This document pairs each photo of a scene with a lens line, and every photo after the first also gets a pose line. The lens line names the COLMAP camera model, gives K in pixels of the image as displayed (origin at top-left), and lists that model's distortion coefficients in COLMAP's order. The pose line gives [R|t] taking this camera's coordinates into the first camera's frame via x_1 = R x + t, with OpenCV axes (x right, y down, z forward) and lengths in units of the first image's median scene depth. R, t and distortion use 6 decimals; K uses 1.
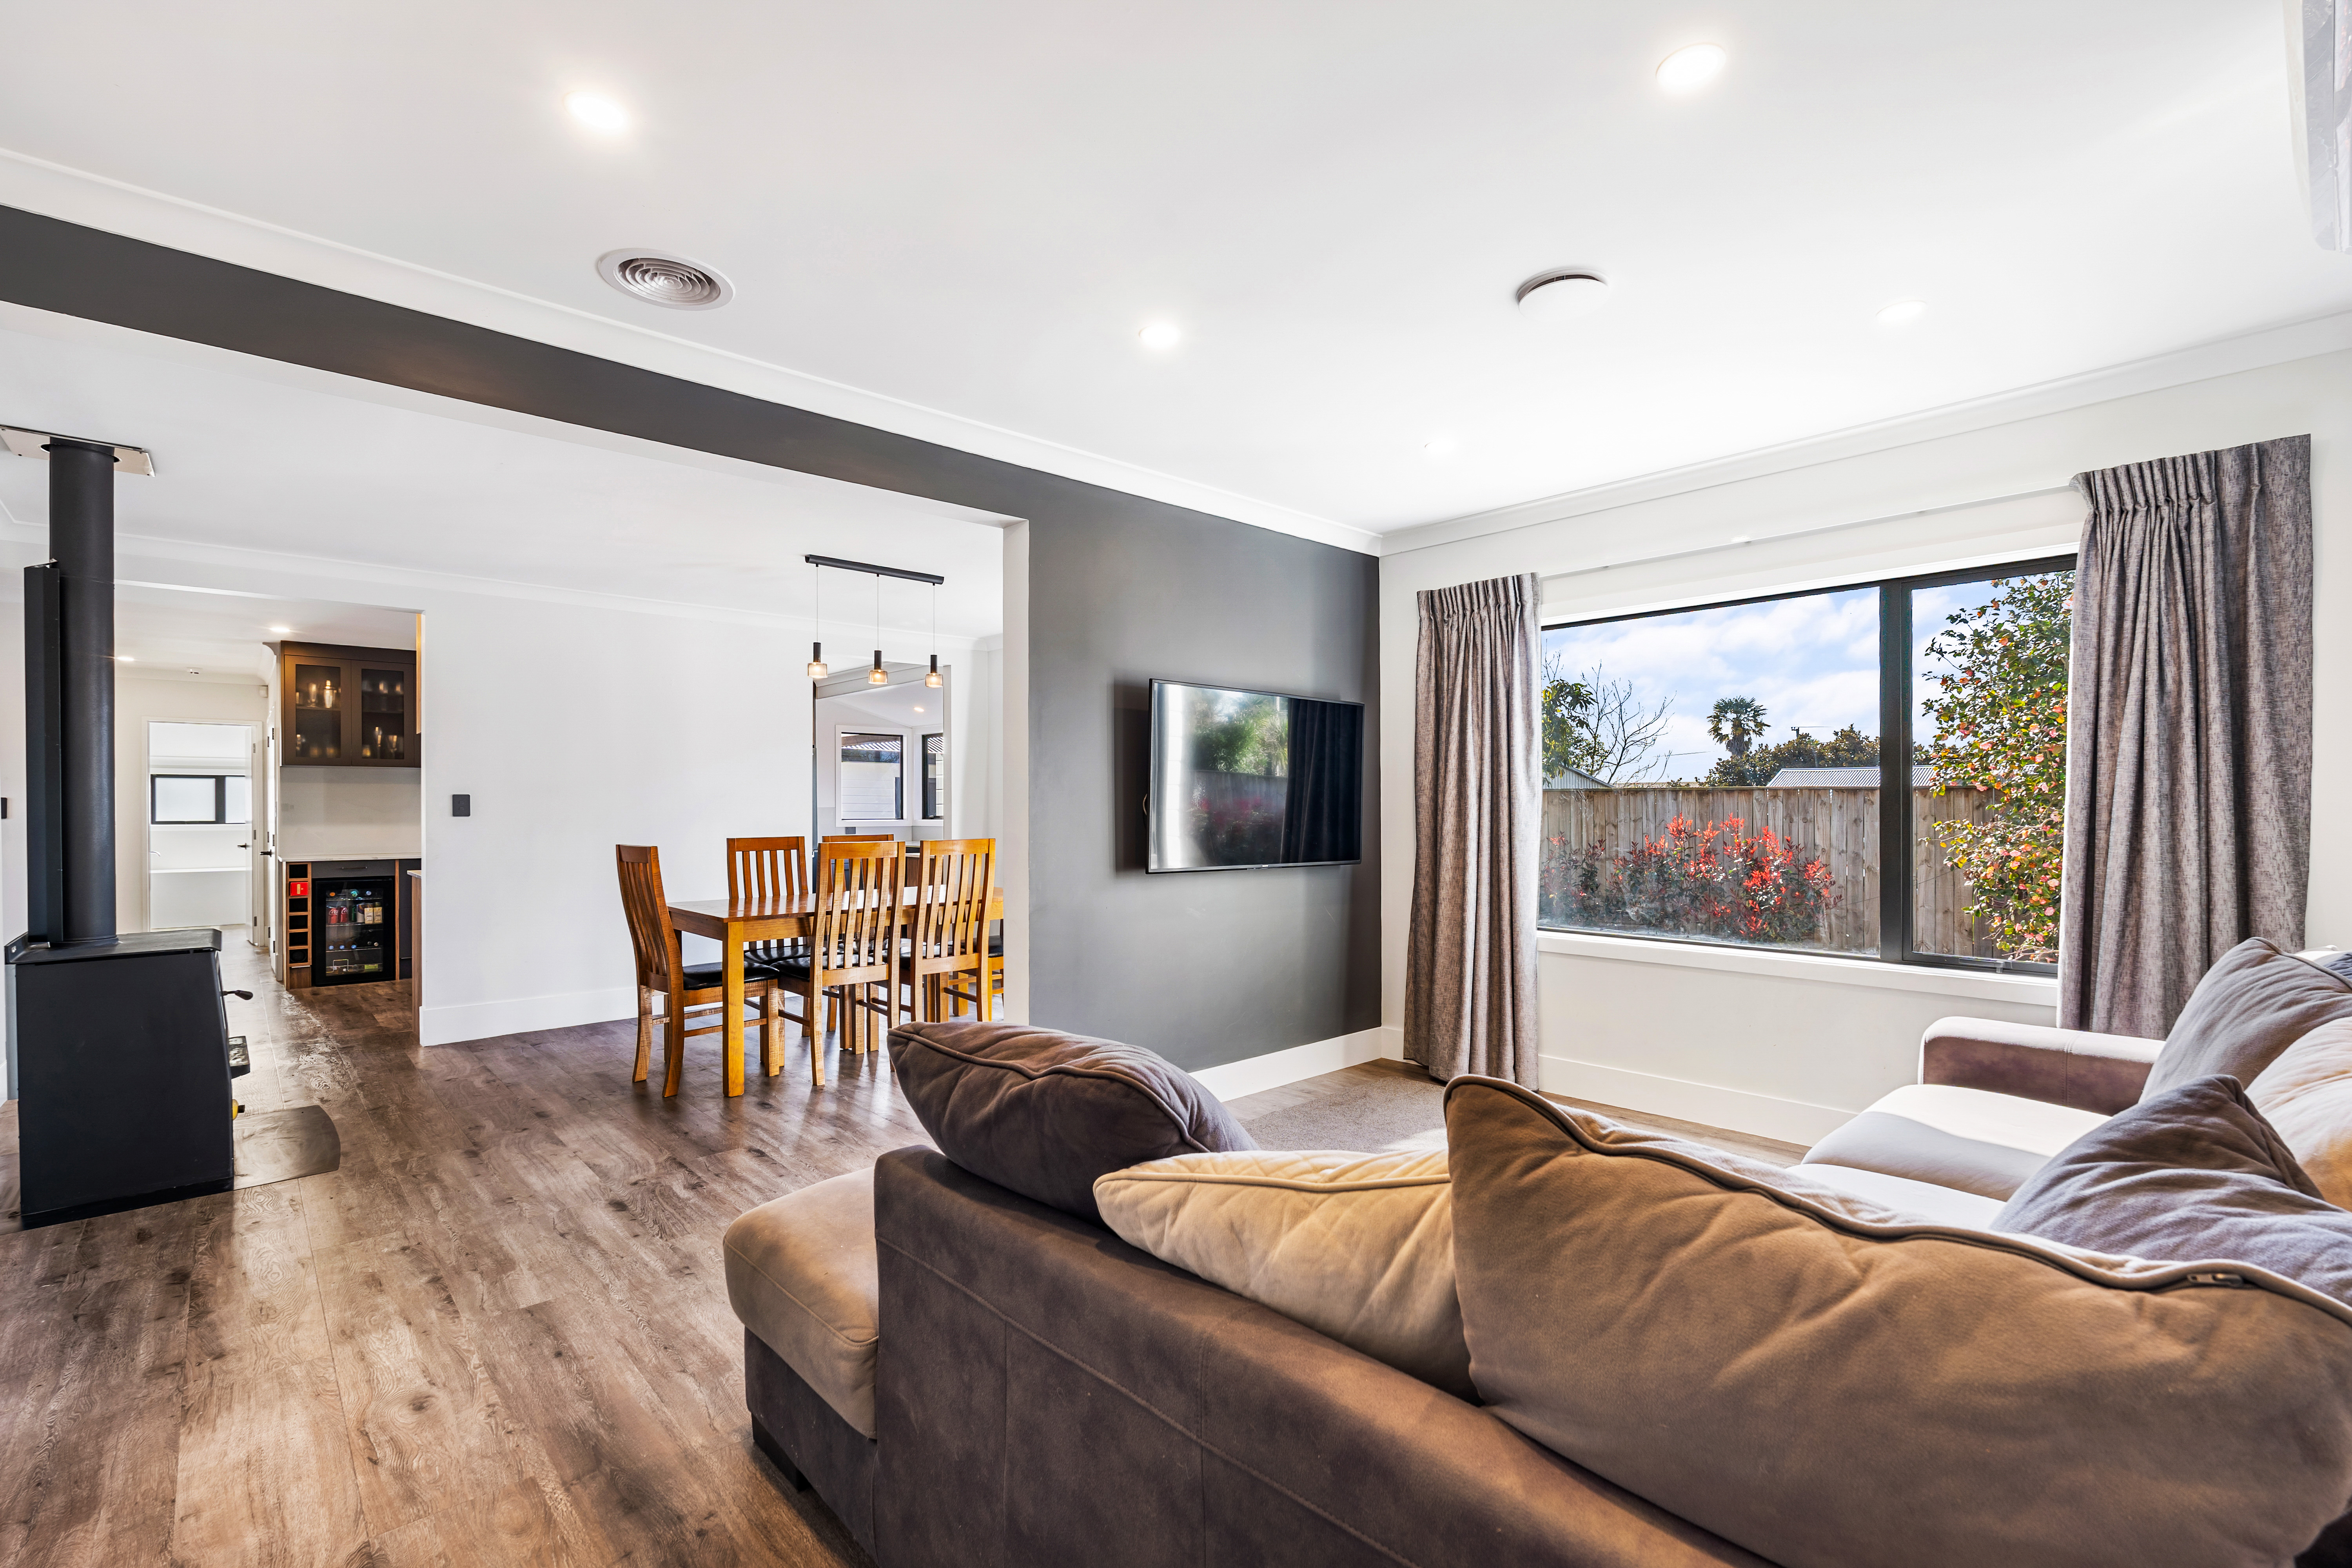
lens RADIAL K [[1041.3, 0, 1185.0], [0, 1041.3, 803.1], [0, 0, 1]] dist [0.007794, -0.002176]
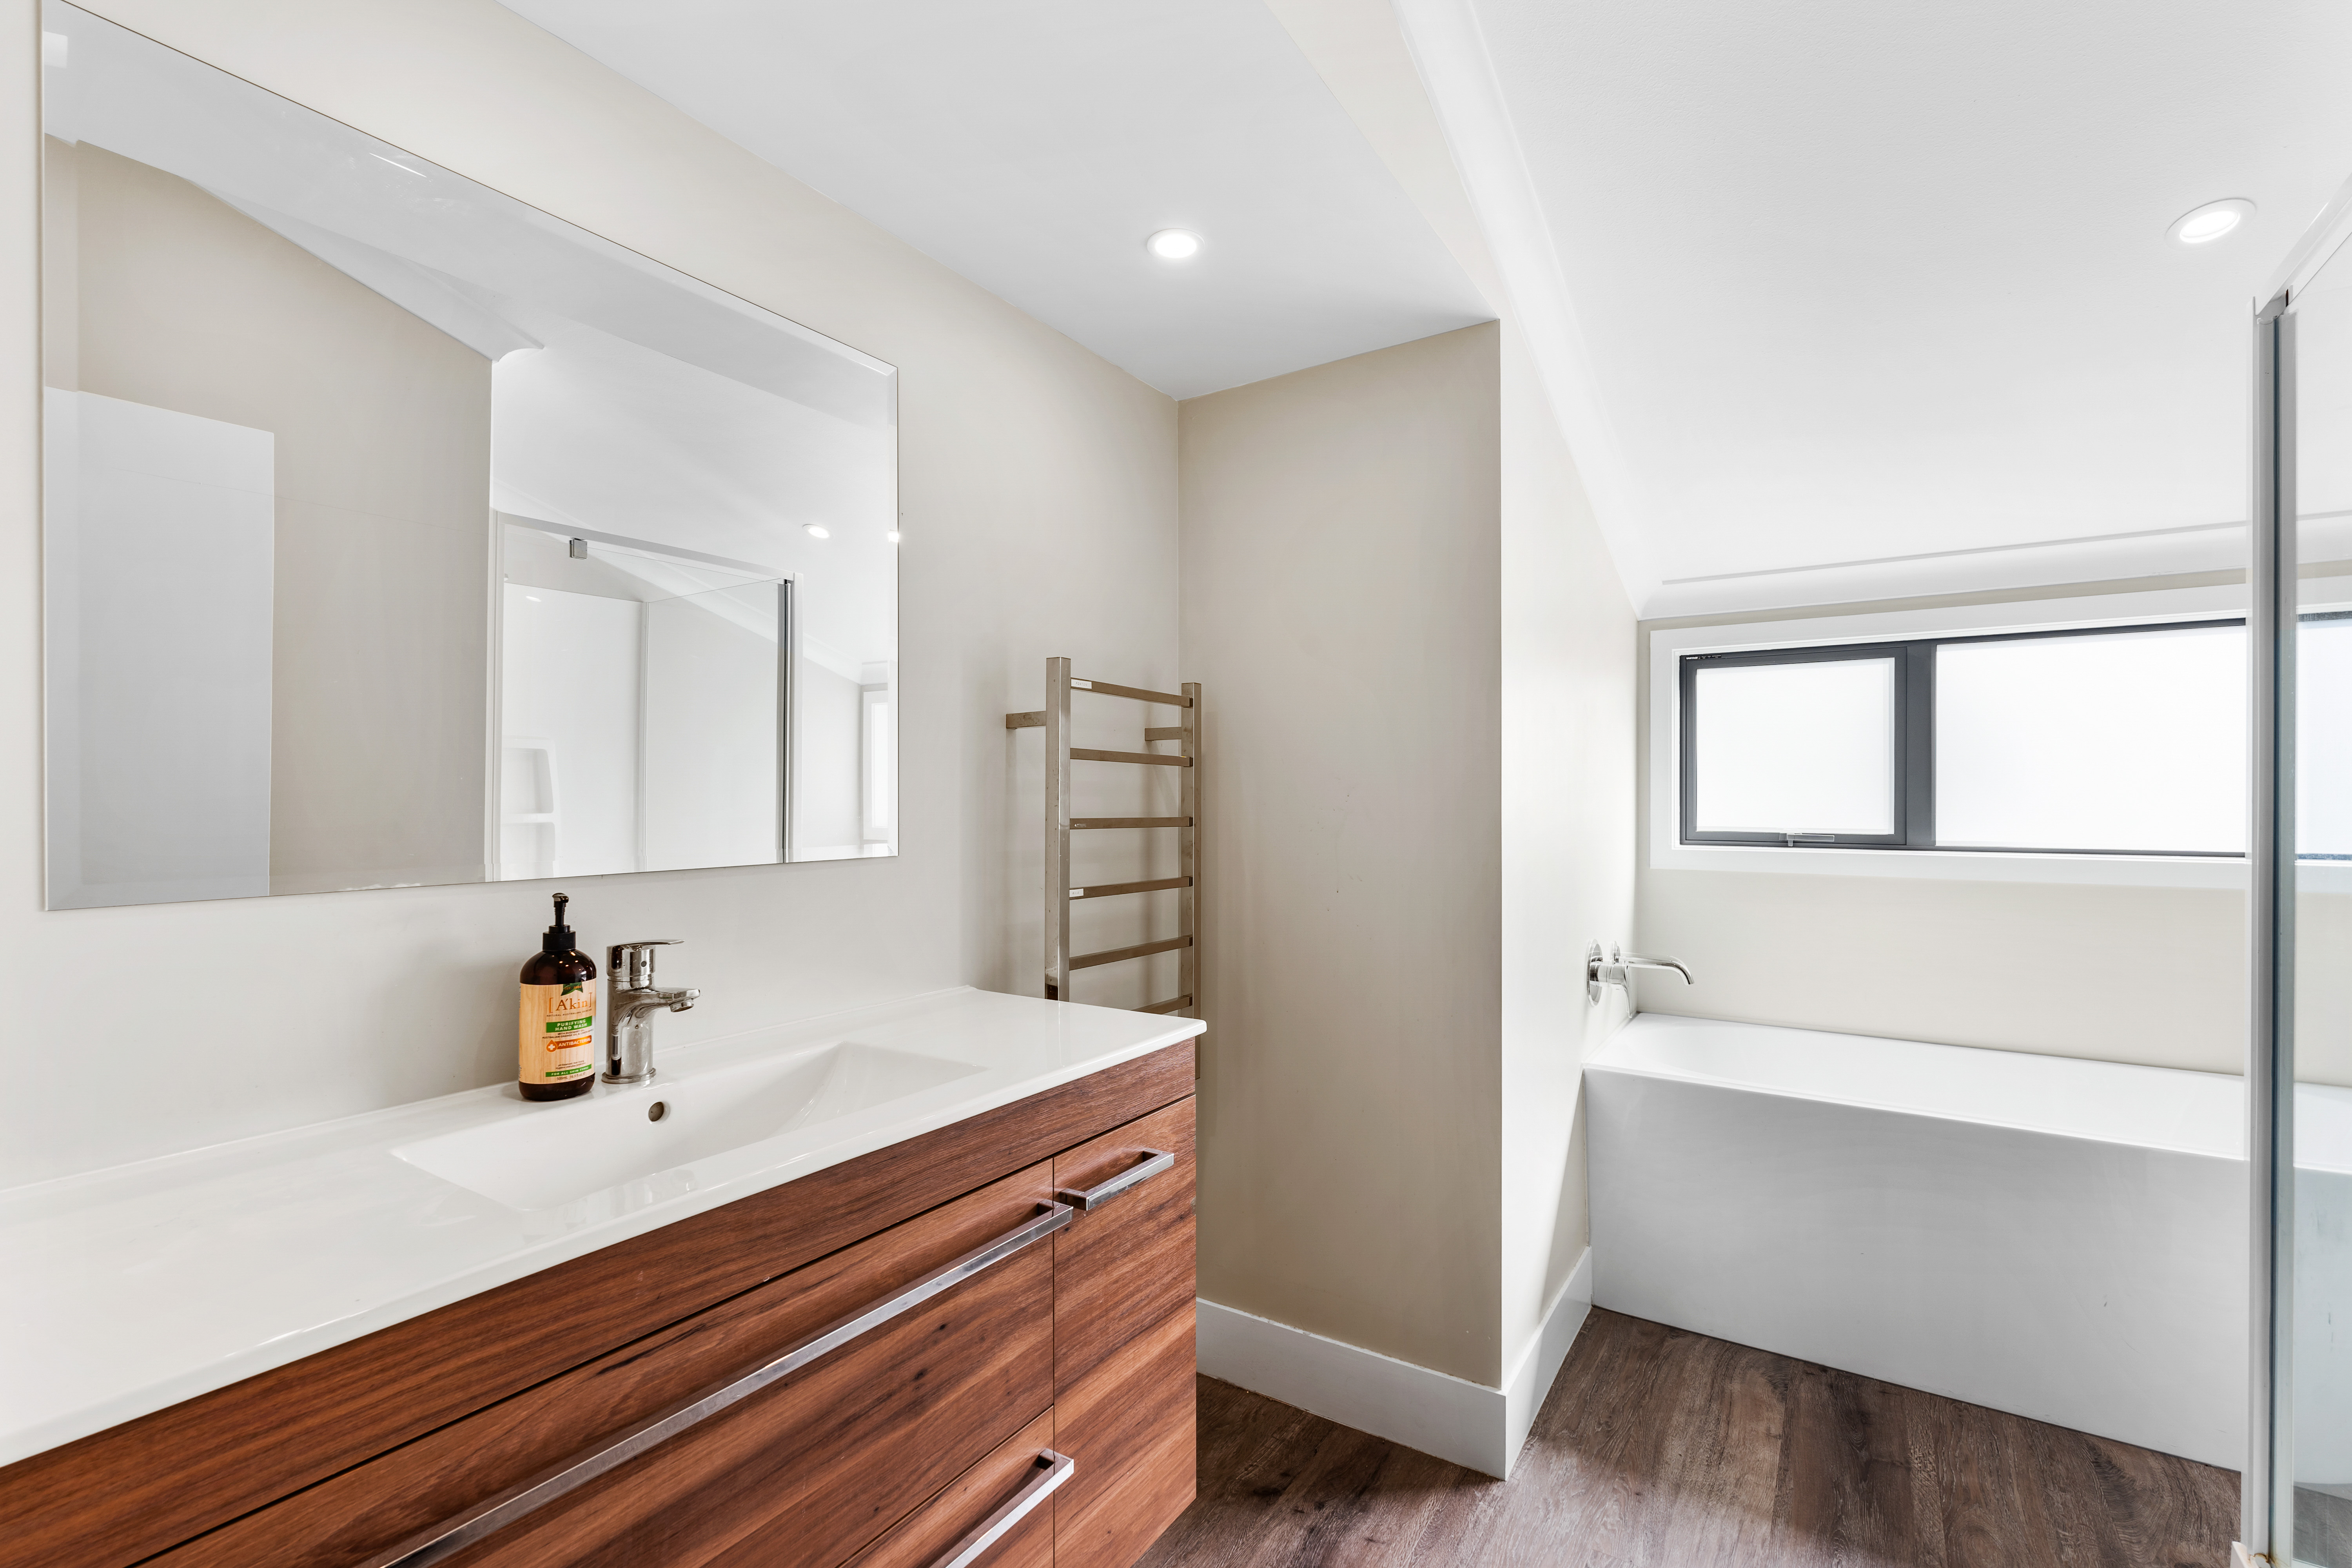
lens RADIAL K [[1041.3, 0, 1173.9], [0, 1041.3, 796.7], [0, 0, 1]] dist [0.007794, -0.002176]
pose [[0.242656, -0.000303, -0.970112, -1.134568], [0.001902, 0.999998, 0.000164, 0.012143], [0.970111, -0.001885, 0.242656, 1.207512]]
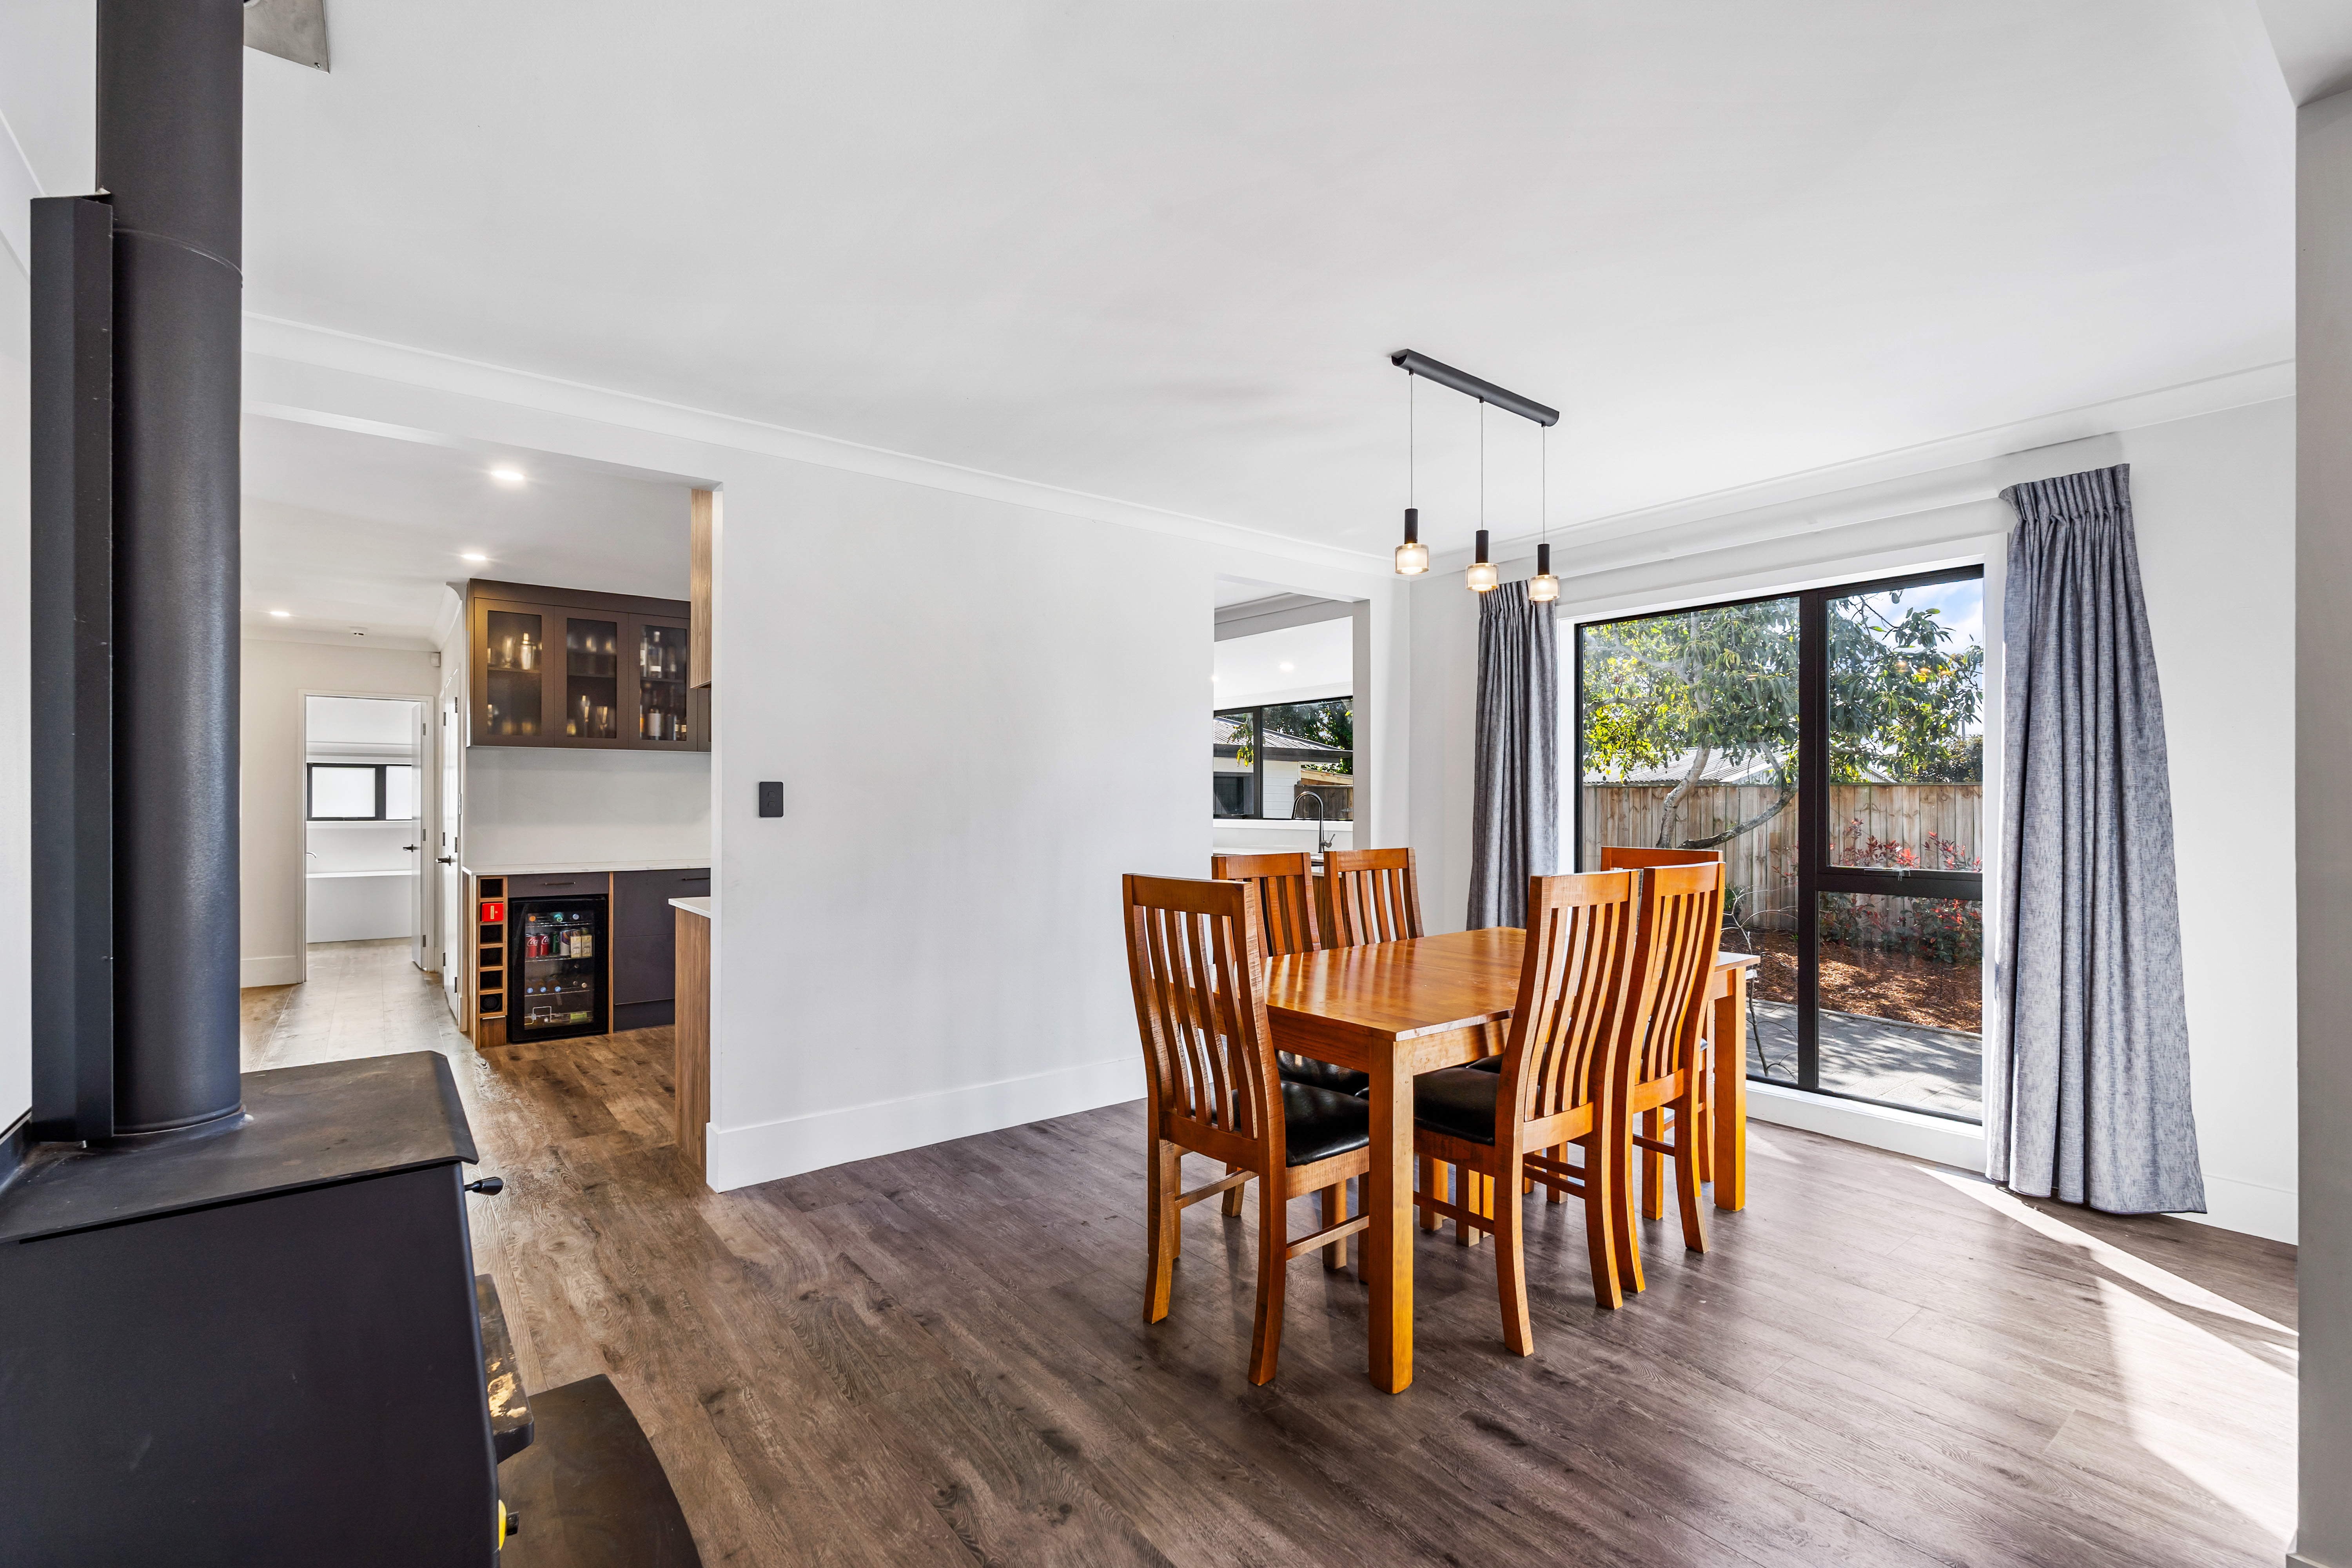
lens RADIAL K [[1041.3, 0, 1166.9], [0, 1041.3, 797.3], [0, 0, 1]] dist [0.007794, -0.002176]
pose [[0.995979, 0.003605, -0.089509, -0.302862], [-0.003918, 0.999987, -0.003317, 0.001531], [0.089496, 0.003655, 0.995980, 0.303727]]
